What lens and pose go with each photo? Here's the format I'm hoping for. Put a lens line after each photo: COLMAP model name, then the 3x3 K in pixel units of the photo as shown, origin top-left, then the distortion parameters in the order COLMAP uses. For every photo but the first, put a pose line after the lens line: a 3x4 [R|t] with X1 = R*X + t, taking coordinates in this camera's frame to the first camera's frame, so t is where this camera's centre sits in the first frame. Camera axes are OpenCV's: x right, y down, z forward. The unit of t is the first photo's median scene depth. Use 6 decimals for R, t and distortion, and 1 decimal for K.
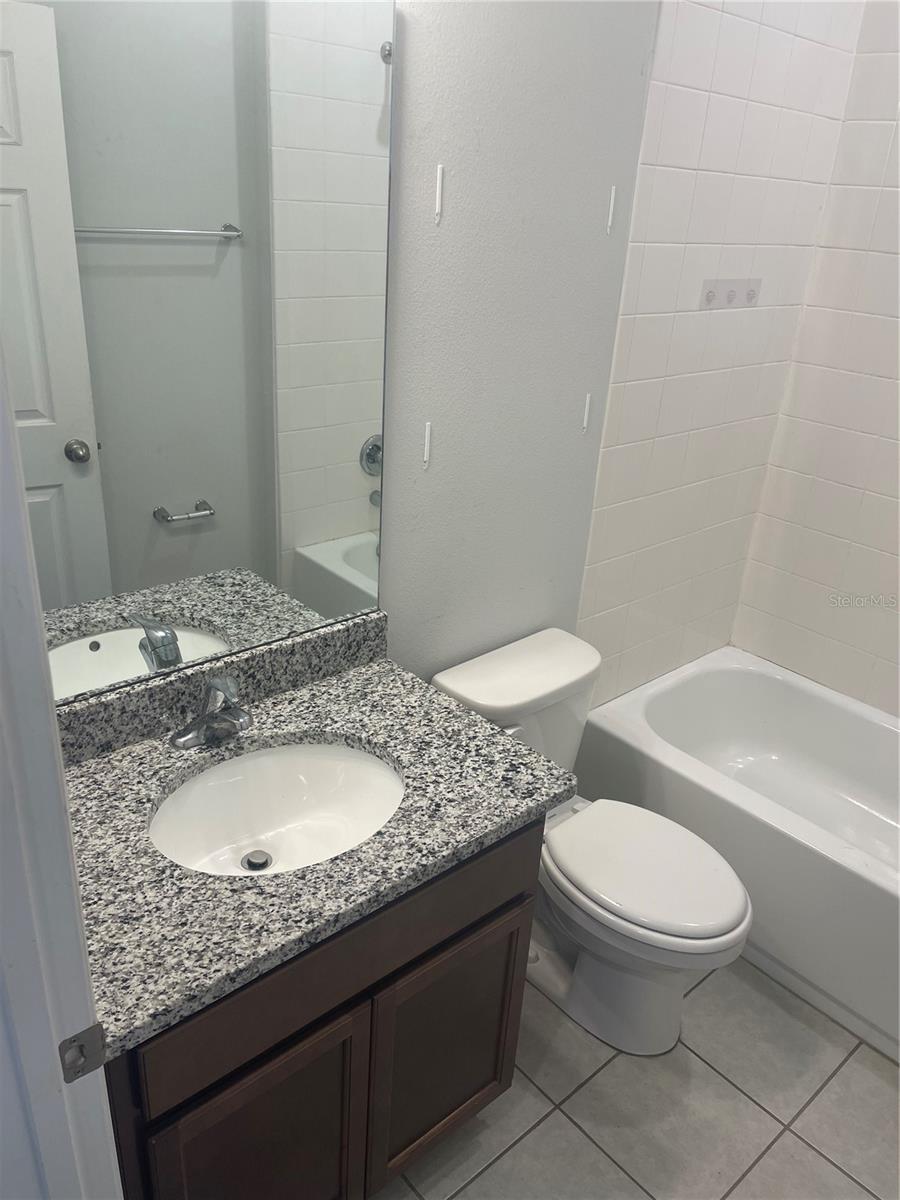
lens RADIAL K [[906.3, 0, 450.0], [0, 906.3, 600.0], [0, 0, 1]] dist [-0.004471, -0.005106]
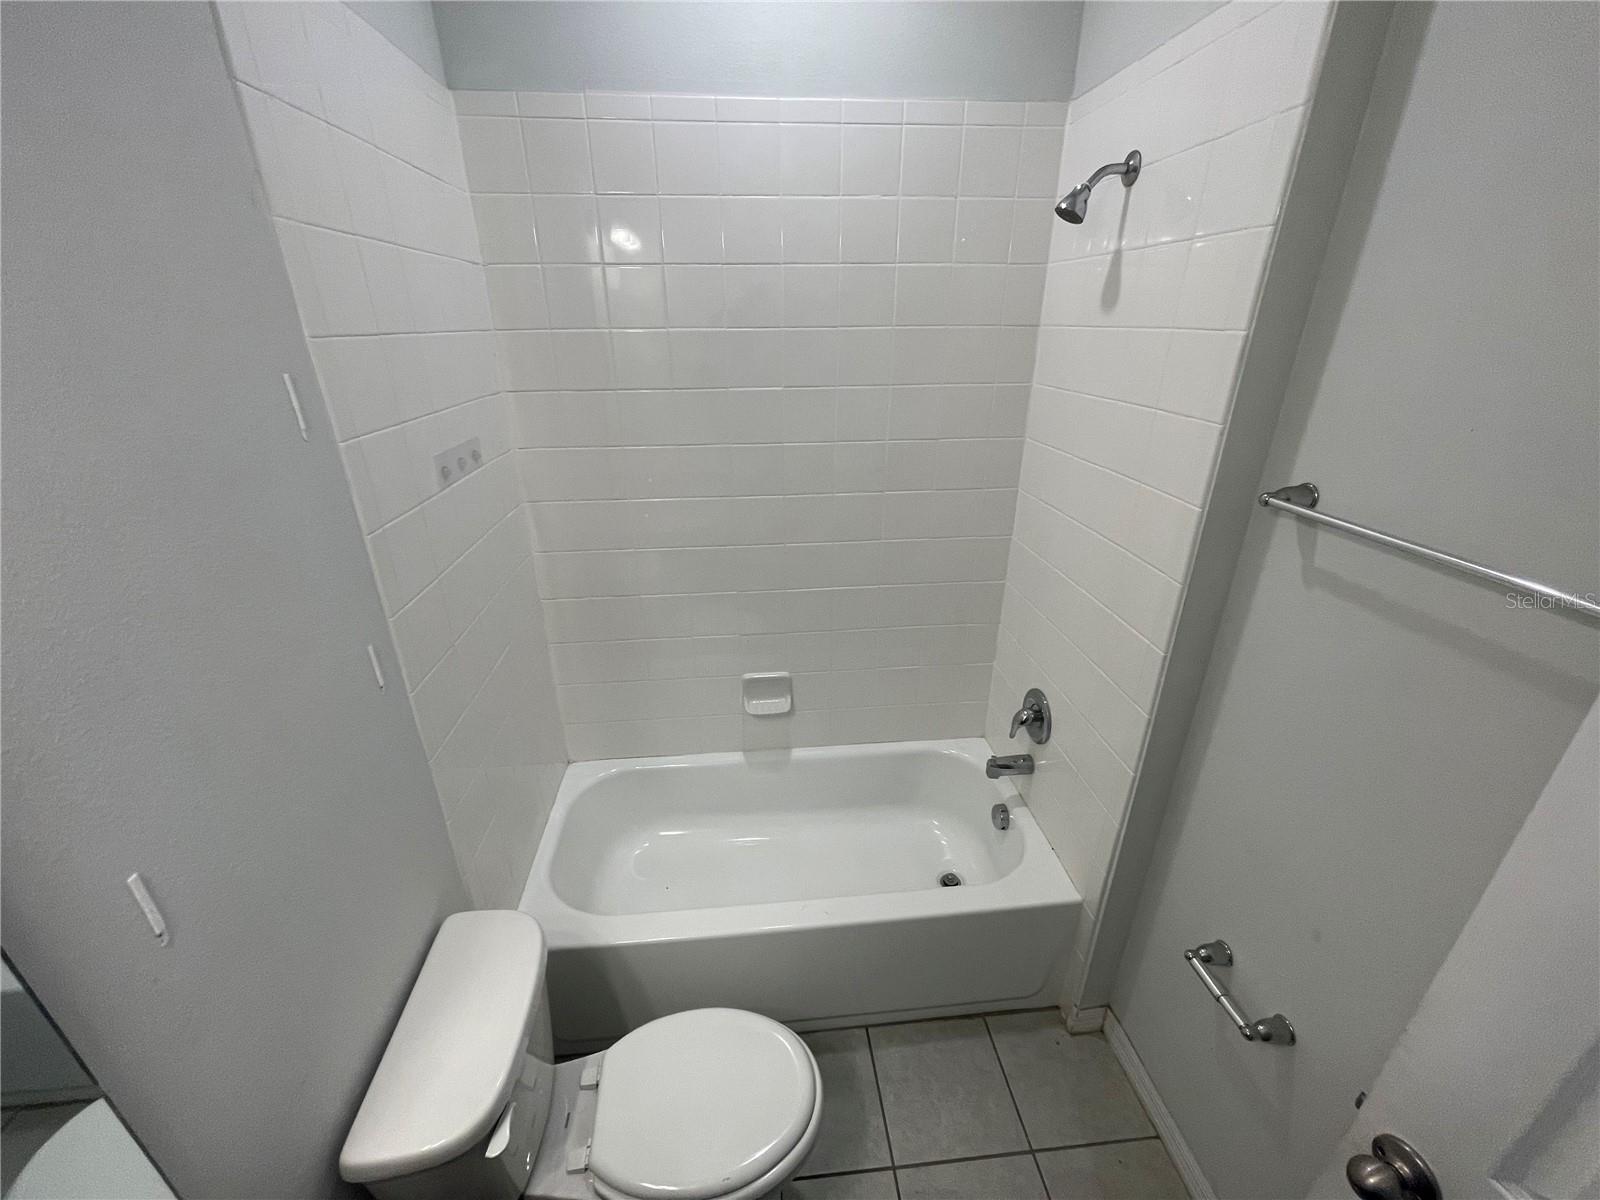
lens RADIAL K [[643.0, 0, 800.0], [0, 643.0, 600.0], [0, 0, 1]] dist [-0.001415, 0.000061]
pose [[0.579391, -0.377008, 0.722614, -0.006544], [0.365673, 0.912590, 0.182928, -0.211879], [-0.728416, 0.158254, 0.666608, 0.361546]]
